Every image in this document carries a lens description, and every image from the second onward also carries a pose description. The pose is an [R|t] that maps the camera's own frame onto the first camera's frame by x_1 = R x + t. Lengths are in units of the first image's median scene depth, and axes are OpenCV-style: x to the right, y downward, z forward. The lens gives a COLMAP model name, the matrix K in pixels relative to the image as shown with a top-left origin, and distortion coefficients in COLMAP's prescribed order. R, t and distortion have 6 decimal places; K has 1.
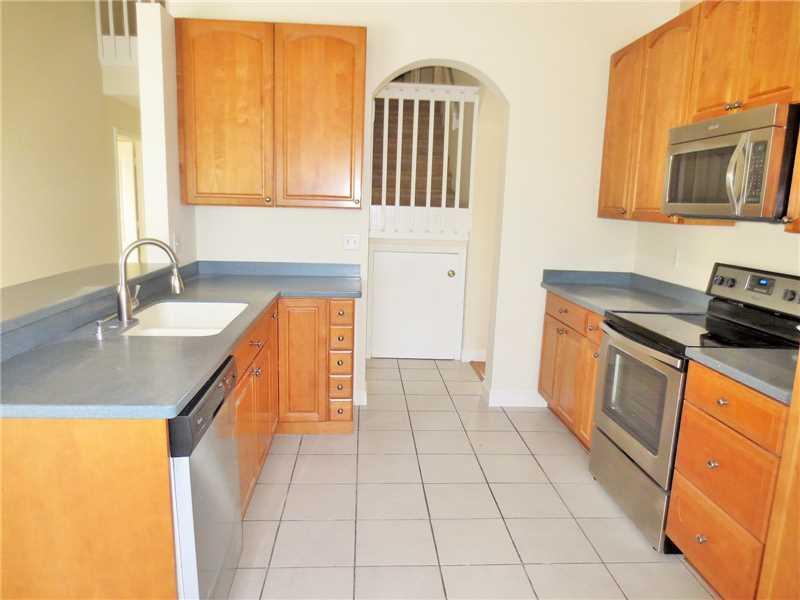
lens RADIAL K [[544.4, 0, 400.0], [0, 544.4, 300.0], [0, 0, 1]] dist [-0.055149, 0.003690]
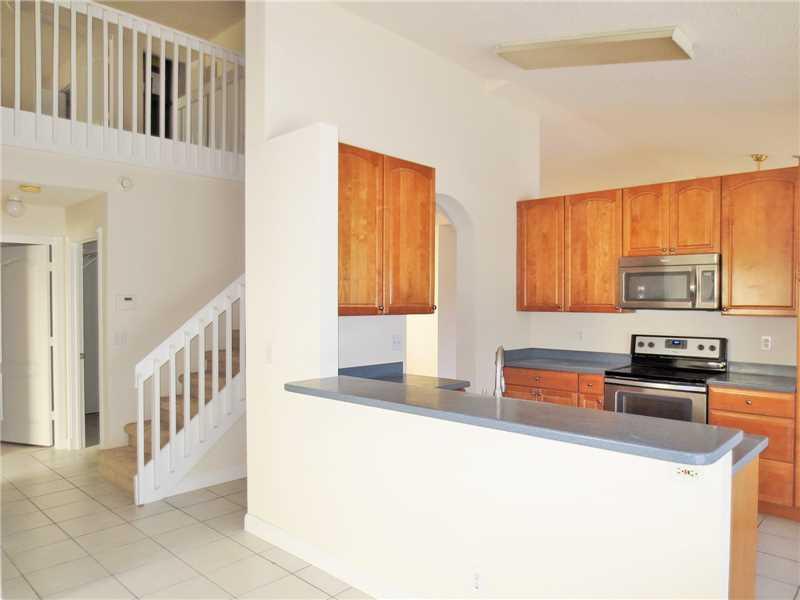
lens RADIAL K [[568.1, 0, 400.0], [0, 568.1, 300.0], [0, 0, 1]] dist [-0.017404, -0.001412]
pose [[0.730991, -0.028833, 0.681778, -1.040308], [0.140188, 0.984142, -0.108687, -0.077433], [-0.667832, 0.175026, 0.723441, 0.156701]]
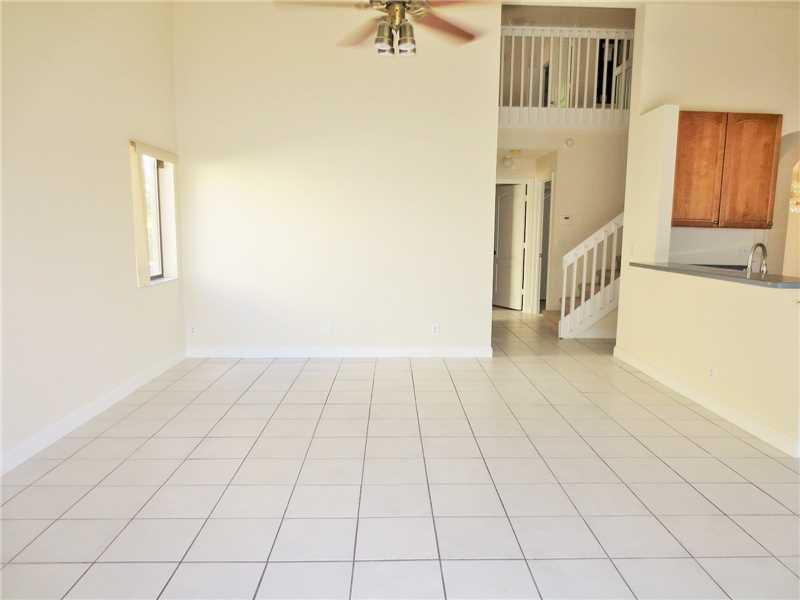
lens RADIAL K [[568.1, 0, 400.0], [0, 568.1, 300.0], [0, 0, 1]] dist [-0.017404, -0.001412]
pose [[0.999165, -0.001228, -0.040847, -1.147649], [-0.000759, 0.998818, -0.048594, 0.123813], [0.040858, 0.048584, 0.997983, -0.695698]]
